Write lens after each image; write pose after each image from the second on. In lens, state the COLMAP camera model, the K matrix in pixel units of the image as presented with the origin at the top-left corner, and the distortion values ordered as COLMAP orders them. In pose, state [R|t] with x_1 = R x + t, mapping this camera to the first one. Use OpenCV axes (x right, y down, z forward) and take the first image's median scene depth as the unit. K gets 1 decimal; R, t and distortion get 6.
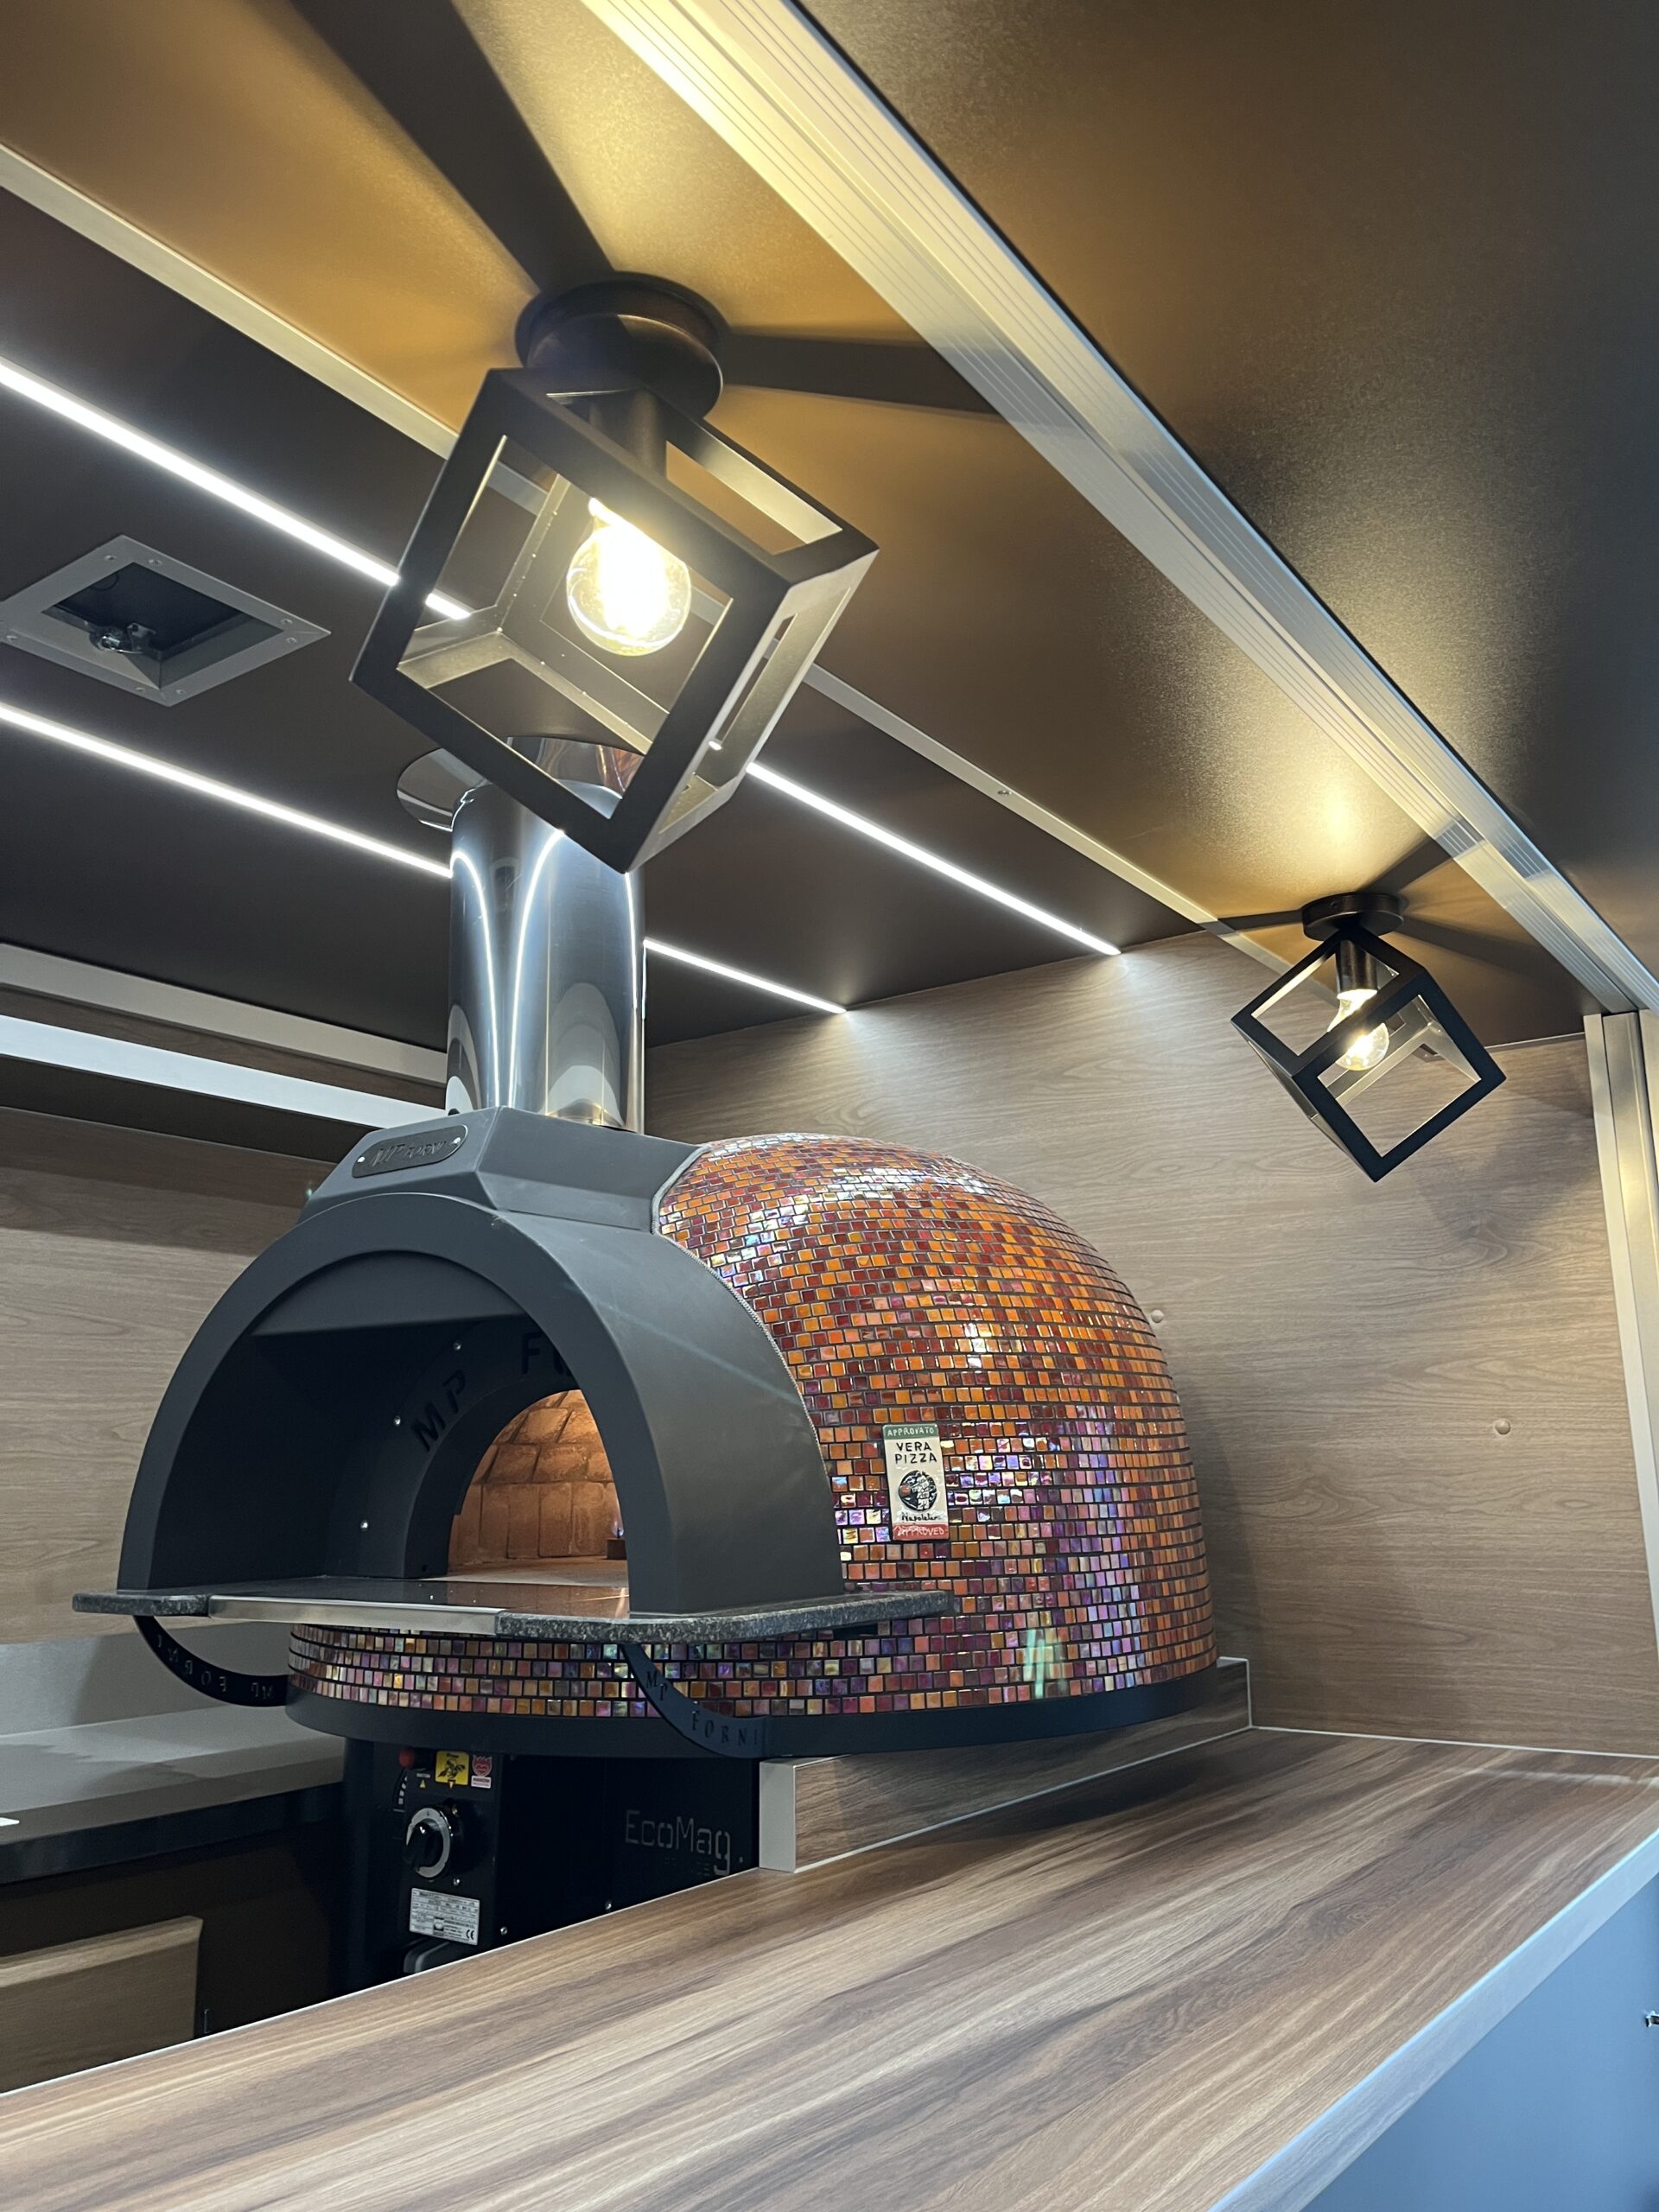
lens RADIAL K [[1695.5, 0, 829.5], [0, 1695.5, 1106.0], [0, 0, 1]] dist [0.039839, -0.000585]
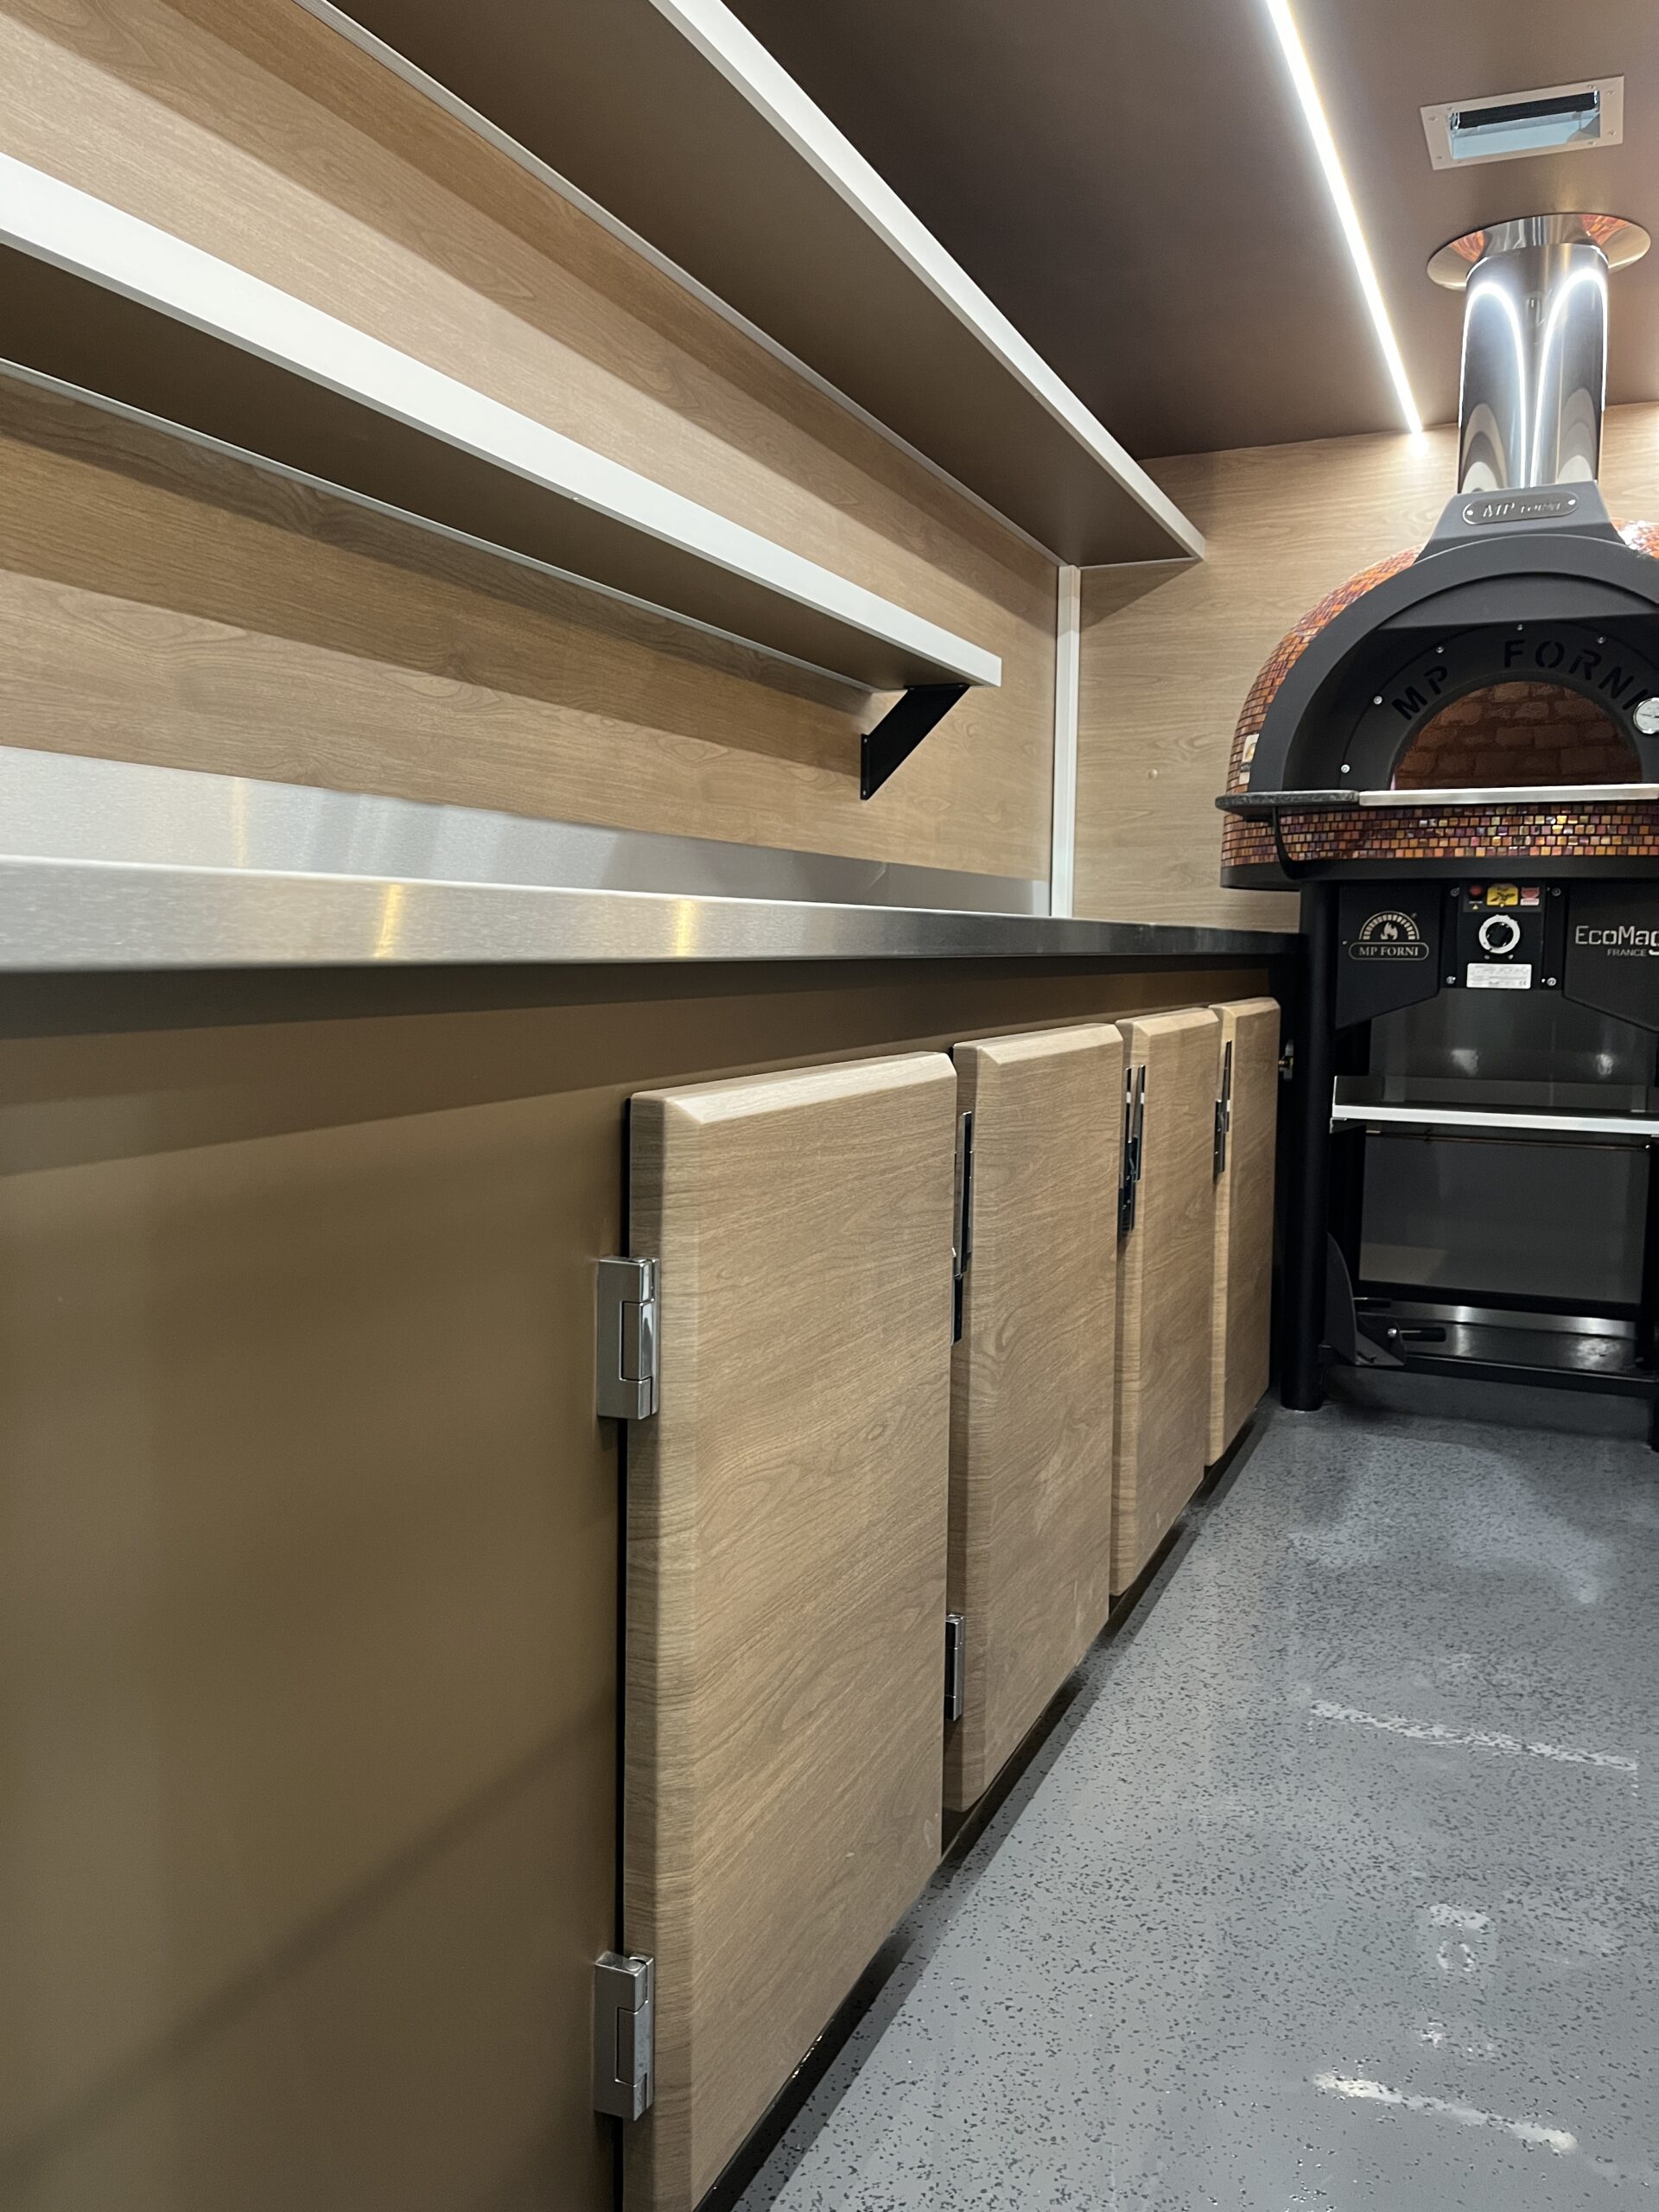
lens RADIAL K [[1808.0, 0, 773.8], [0, 1808.0, 1110.0], [0, 0, 1]] dist [0.060140, -0.061987]
pose [[0.978199, 0.004694, 0.207619, -1.208085], [-0.066017, 0.954913, 0.289454, 0.106704], [-0.196899, -0.296850, 0.934404, -0.563278]]
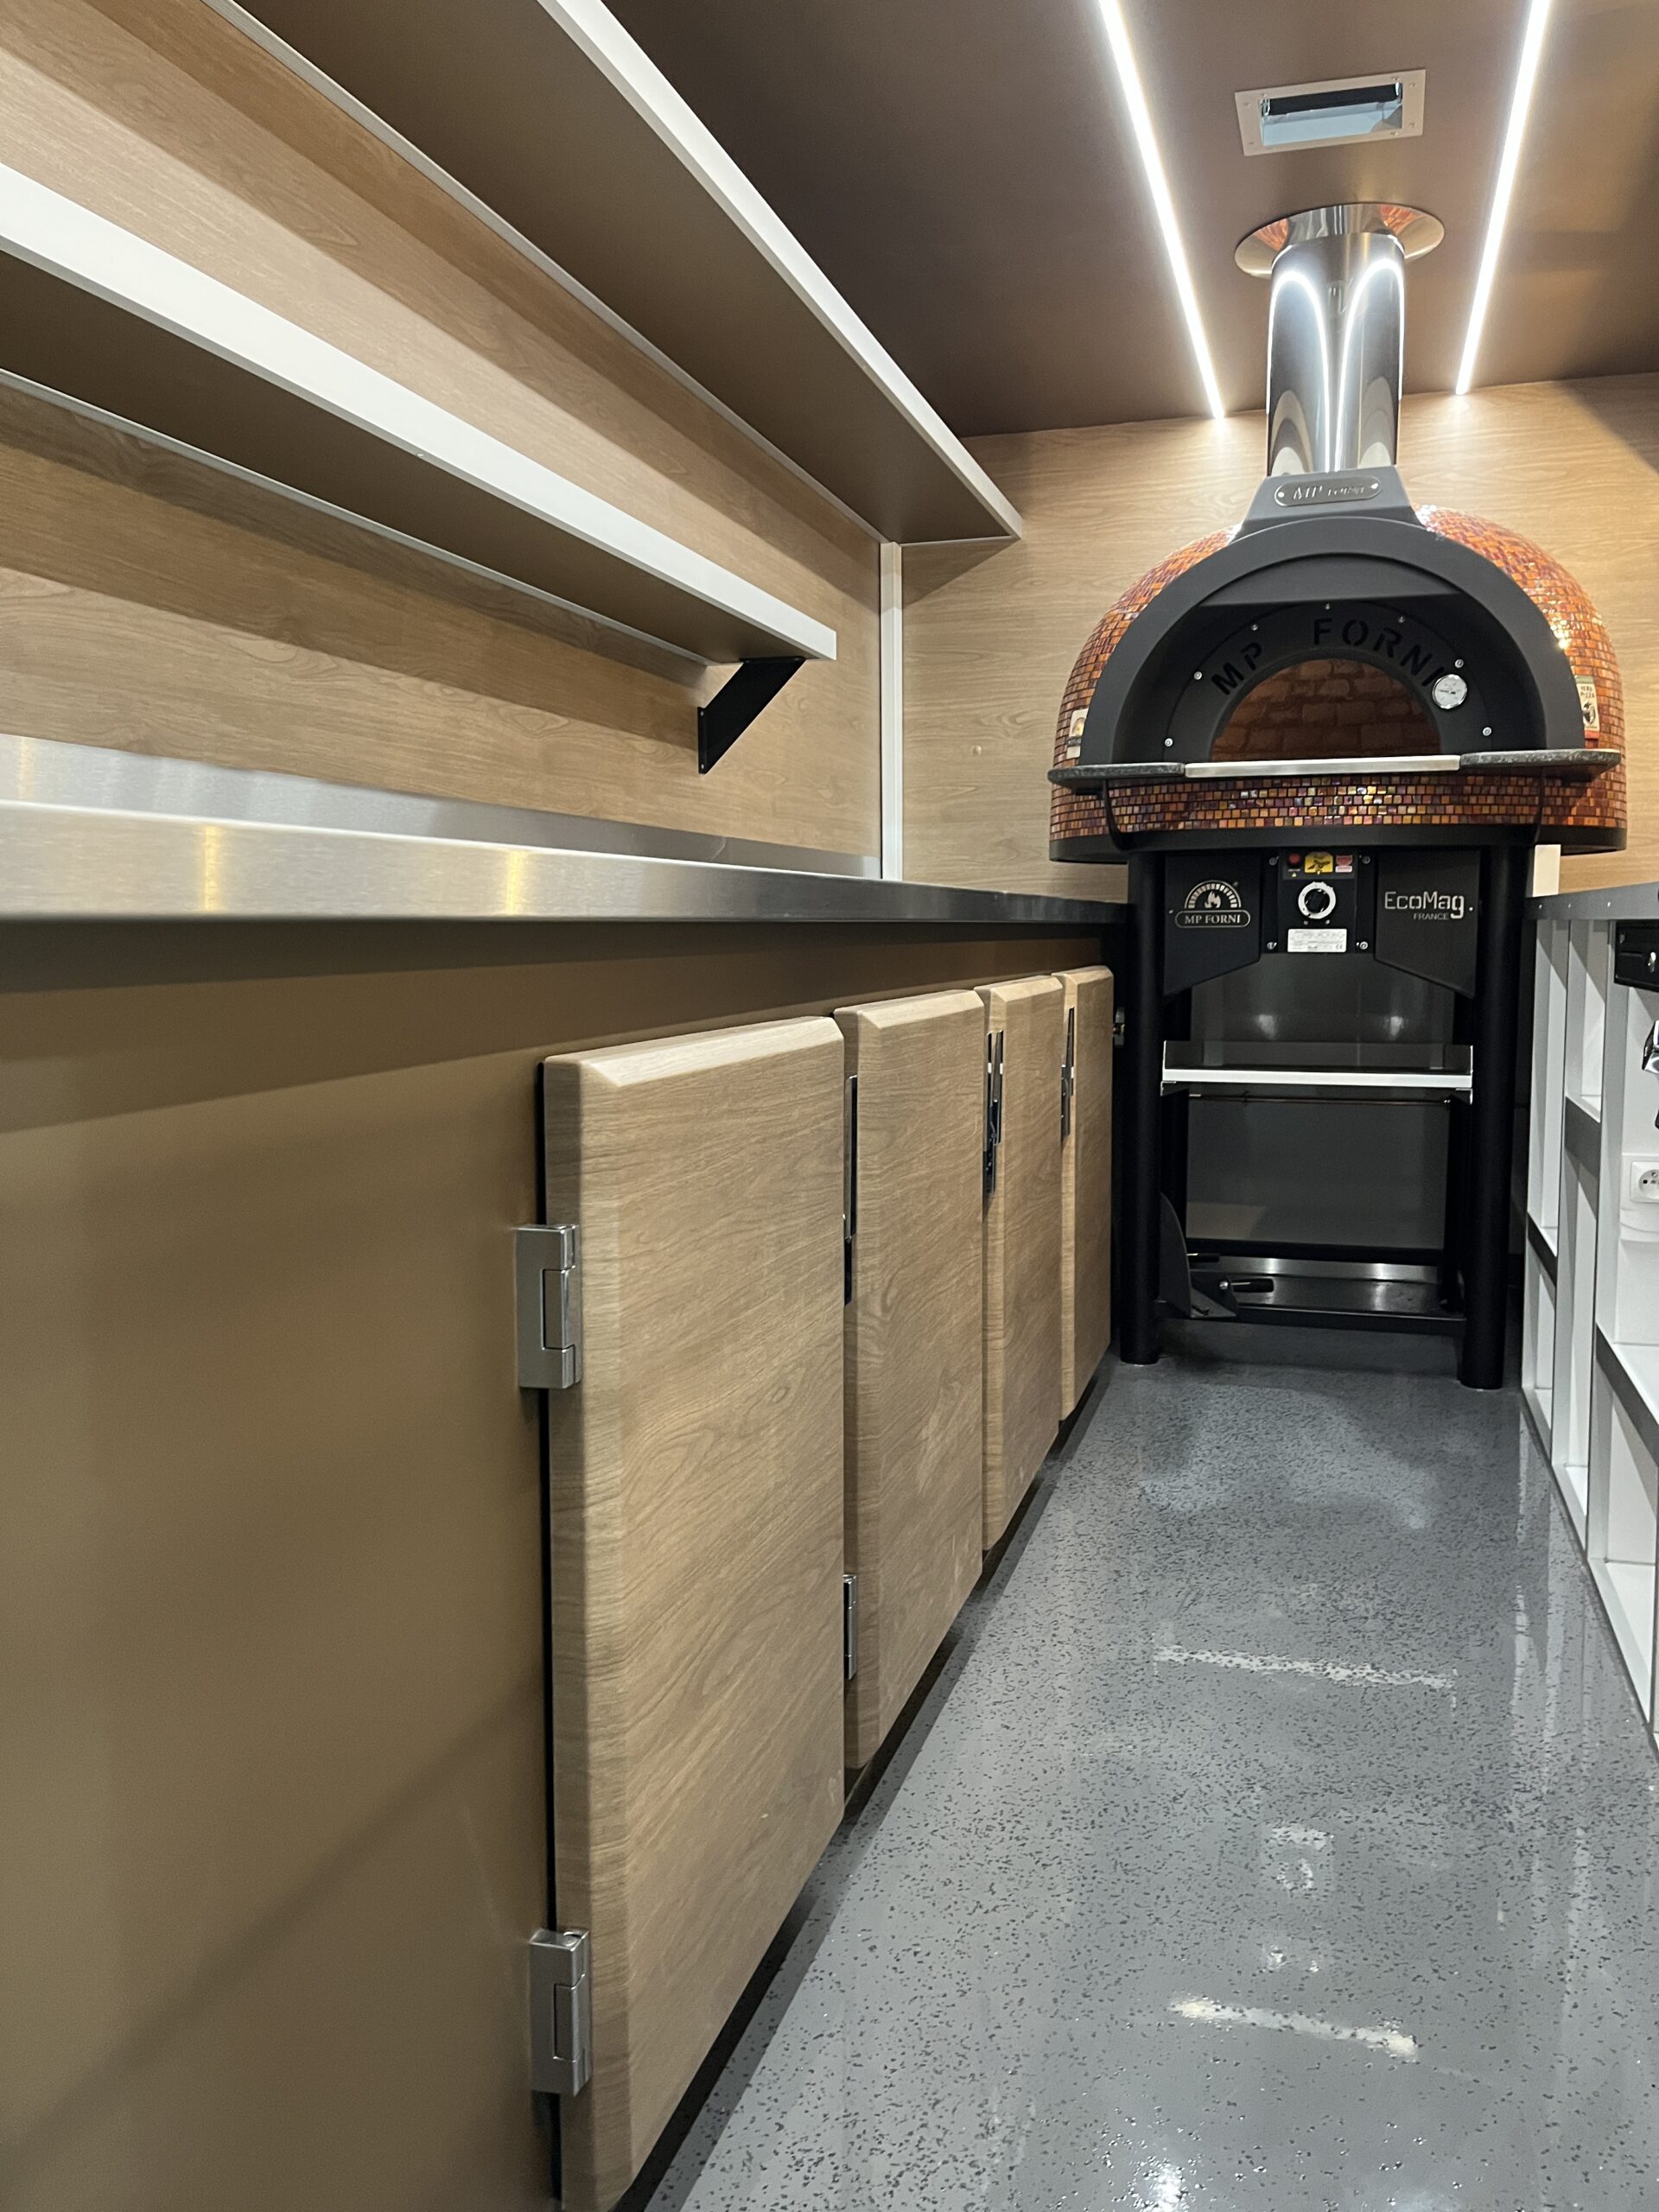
lens RADIAL K [[1811.7, 0, 828.4], [0, 1811.7, 1122.4], [0, 0, 1]] dist [0.045564, -0.006418]
pose [[0.939341, -0.026573, 0.341953, -1.254783], [-0.079611, 0.952873, 0.292738, 0.121673], [-0.333617, -0.302204, 0.892957, -0.552520]]
